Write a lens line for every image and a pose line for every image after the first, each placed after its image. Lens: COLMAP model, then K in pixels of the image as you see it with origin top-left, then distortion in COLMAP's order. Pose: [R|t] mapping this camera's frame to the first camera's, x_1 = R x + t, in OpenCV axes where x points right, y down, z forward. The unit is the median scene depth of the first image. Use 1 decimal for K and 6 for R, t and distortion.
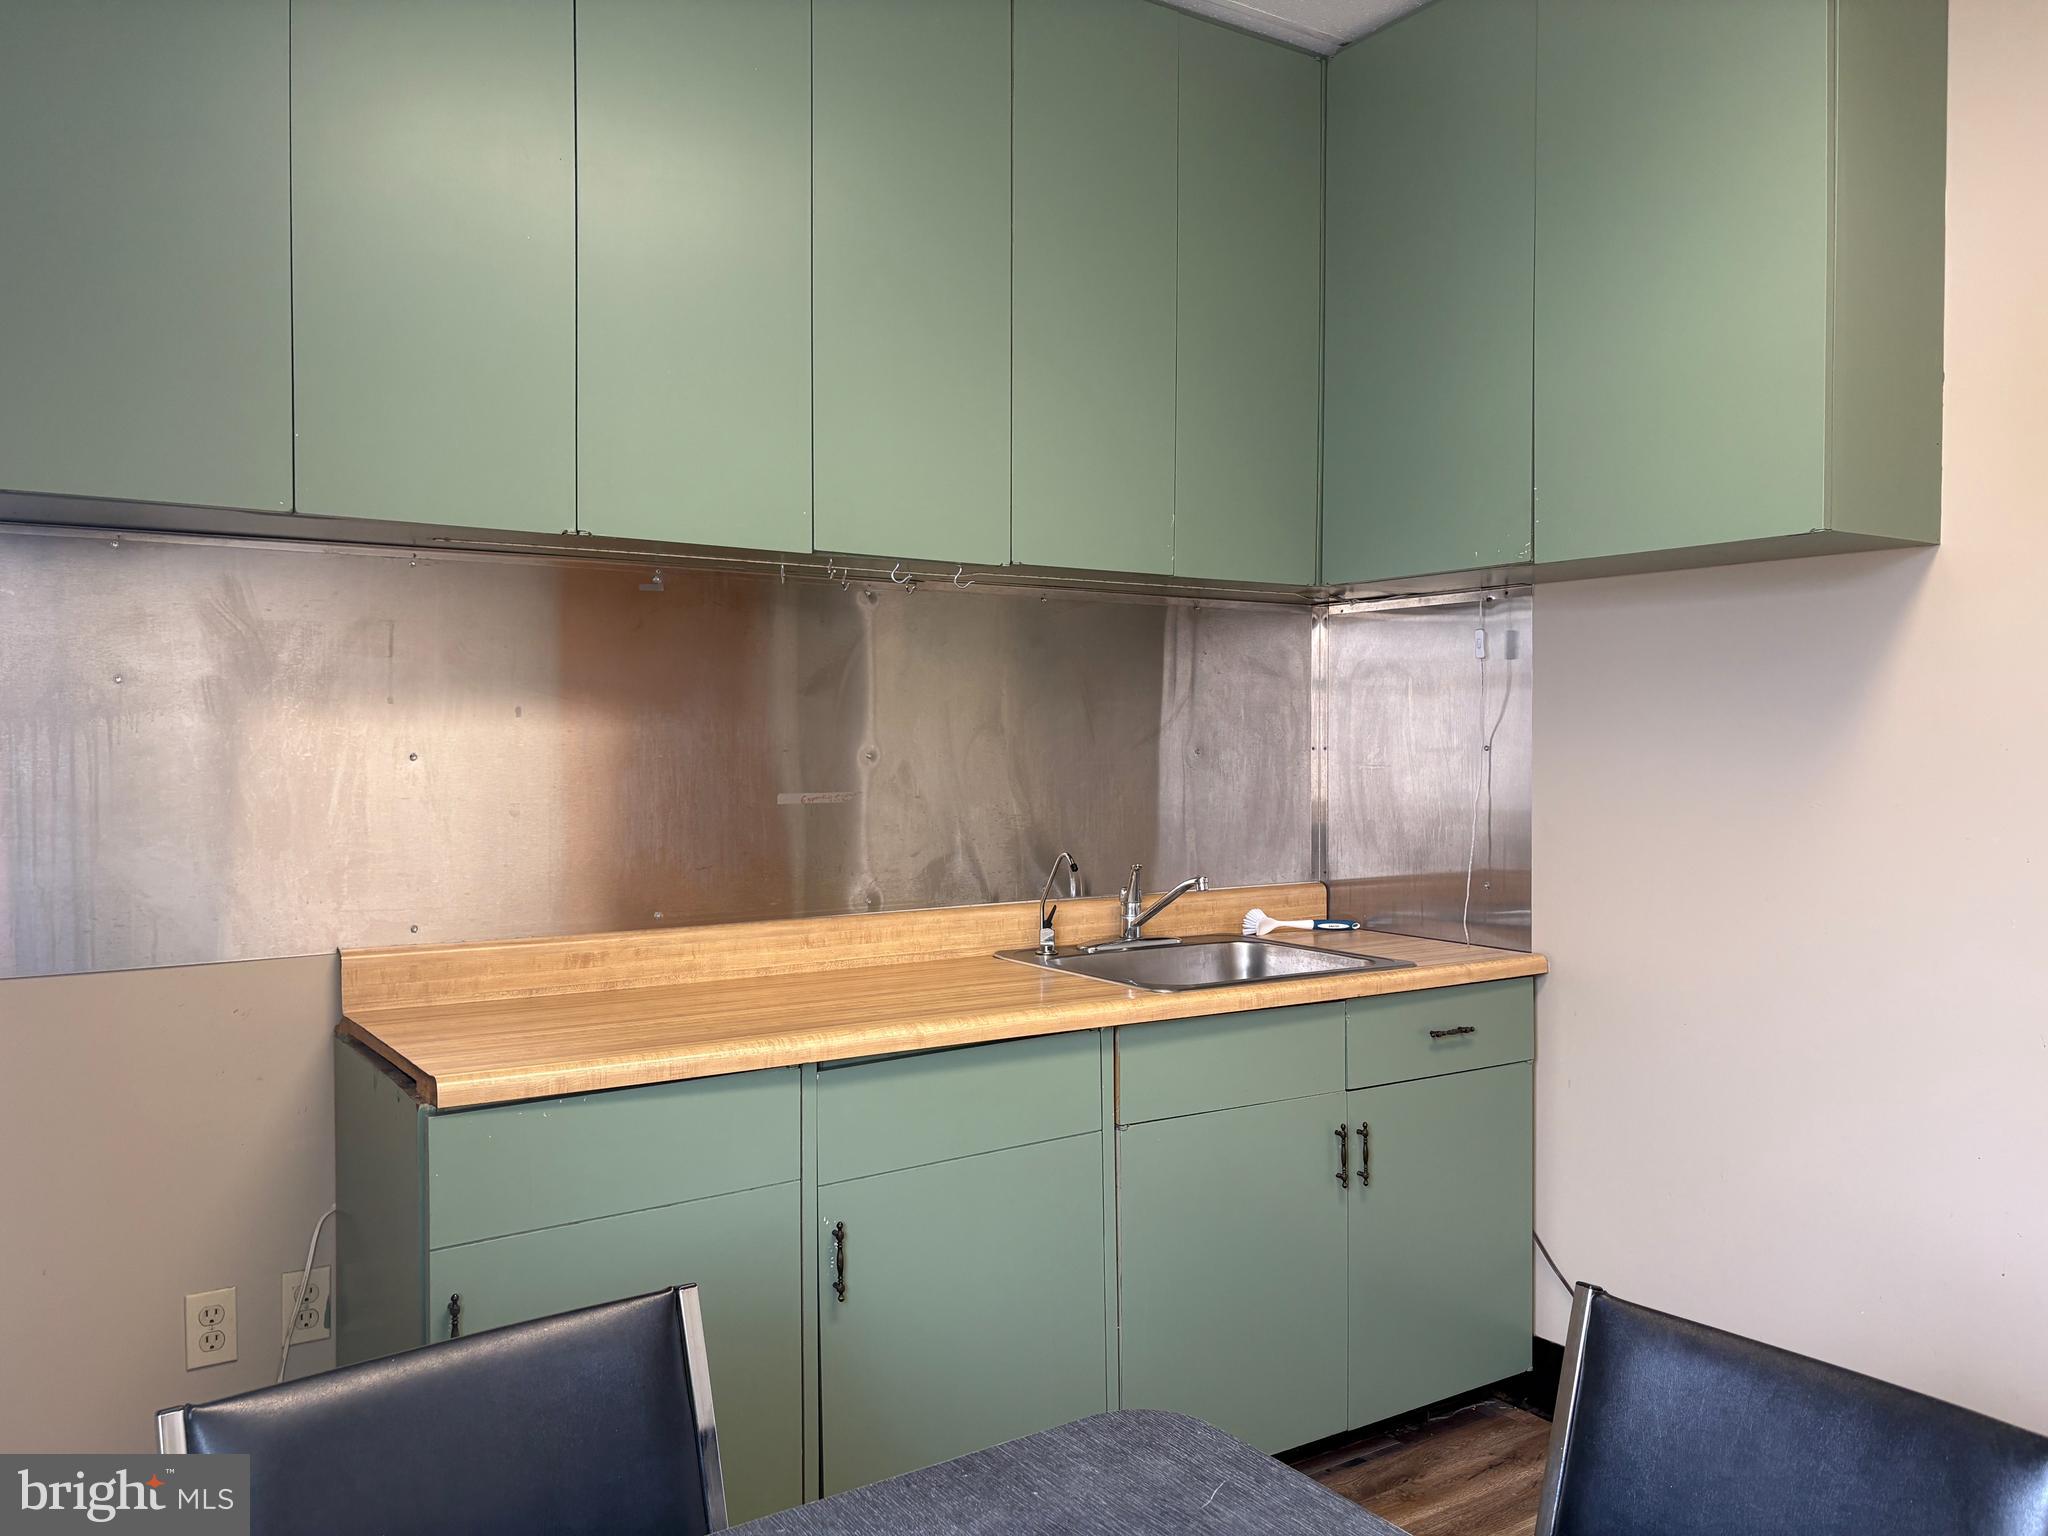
lens RADIAL K [[1555.7, 0, 1034.0], [0, 1555.7, 760.7], [0, 0, 1]] dist [0.042187, -0.005104]
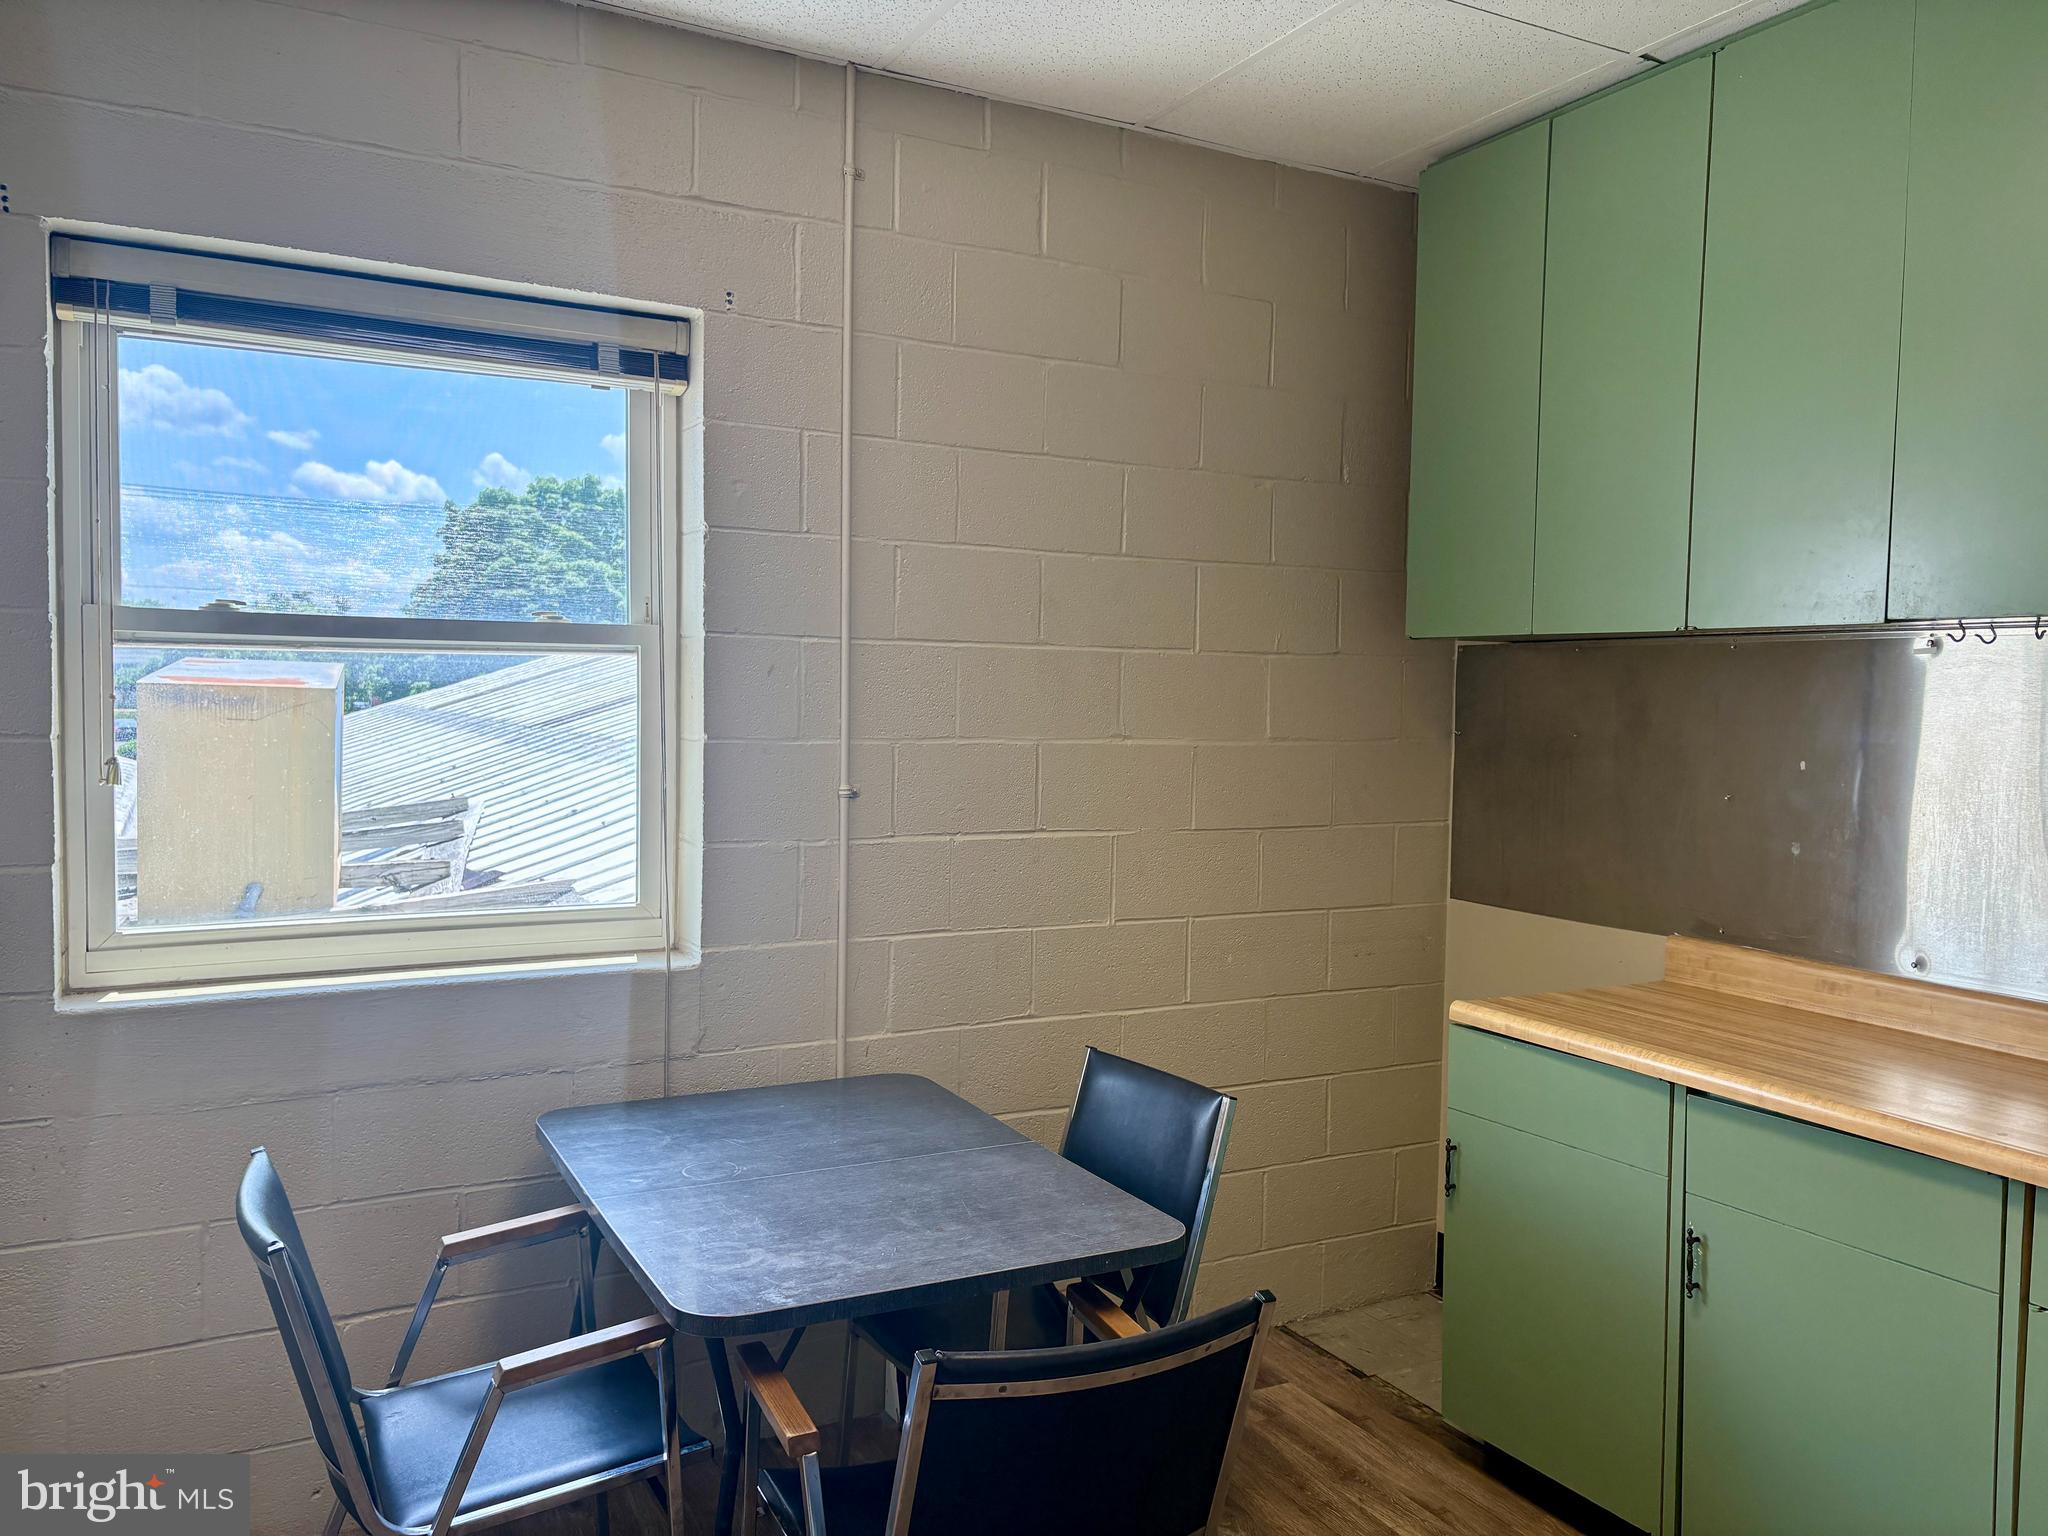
lens RADIAL K [[1555.7, 0, 1034.0], [0, 1555.7, 760.7], [0, 0, 1]] dist [0.042187, -0.005104]
pose [[-0.092393, 0.045097, -0.994701, 0.974919], [-0.023985, 0.998583, 0.047501, -0.083027], [0.995434, 0.028246, -0.091180, 0.578941]]
